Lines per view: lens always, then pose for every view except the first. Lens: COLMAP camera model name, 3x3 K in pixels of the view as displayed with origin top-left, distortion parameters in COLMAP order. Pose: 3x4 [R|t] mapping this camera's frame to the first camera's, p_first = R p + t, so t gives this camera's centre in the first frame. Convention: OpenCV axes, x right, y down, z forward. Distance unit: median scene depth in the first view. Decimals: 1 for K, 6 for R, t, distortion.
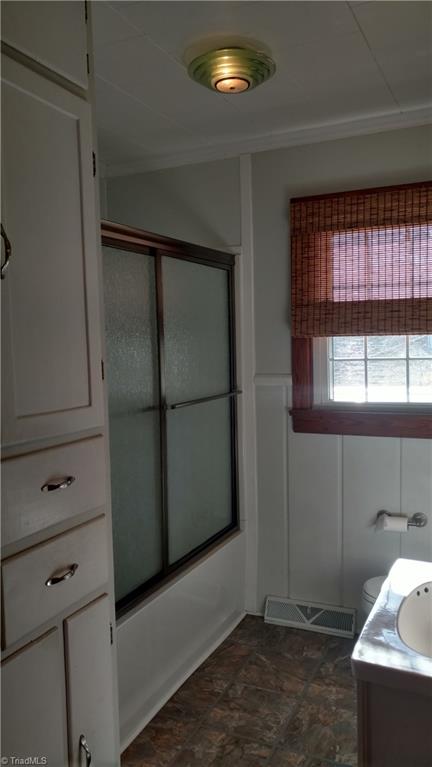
lens RADIAL K [[605.8, 0, 220.0], [0, 605.8, 383.4], [0, 0, 1]] dist [0.005585, 0.006301]
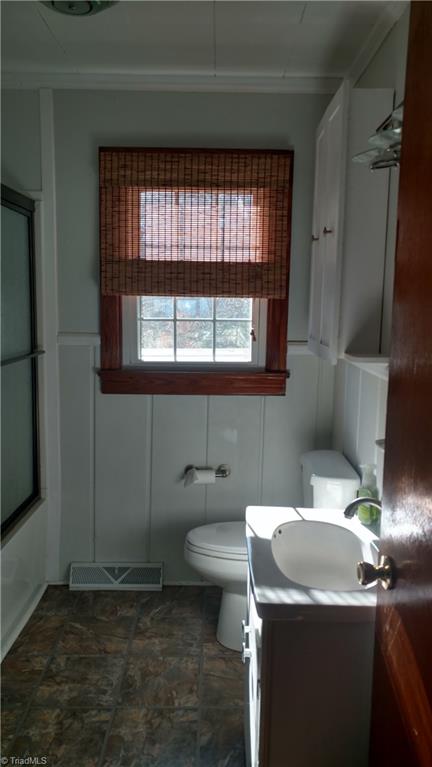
lens RADIAL K [[605.8, 0, 219.6], [0, 605.8, 384.9], [0, 0, 1]] dist [0.005585, 0.006301]
pose [[0.899107, -0.025638, 0.436977, -0.139657], [-0.003376, 0.997847, 0.065491, 0.002929], [-0.437716, -0.060358, 0.897085, 0.051038]]
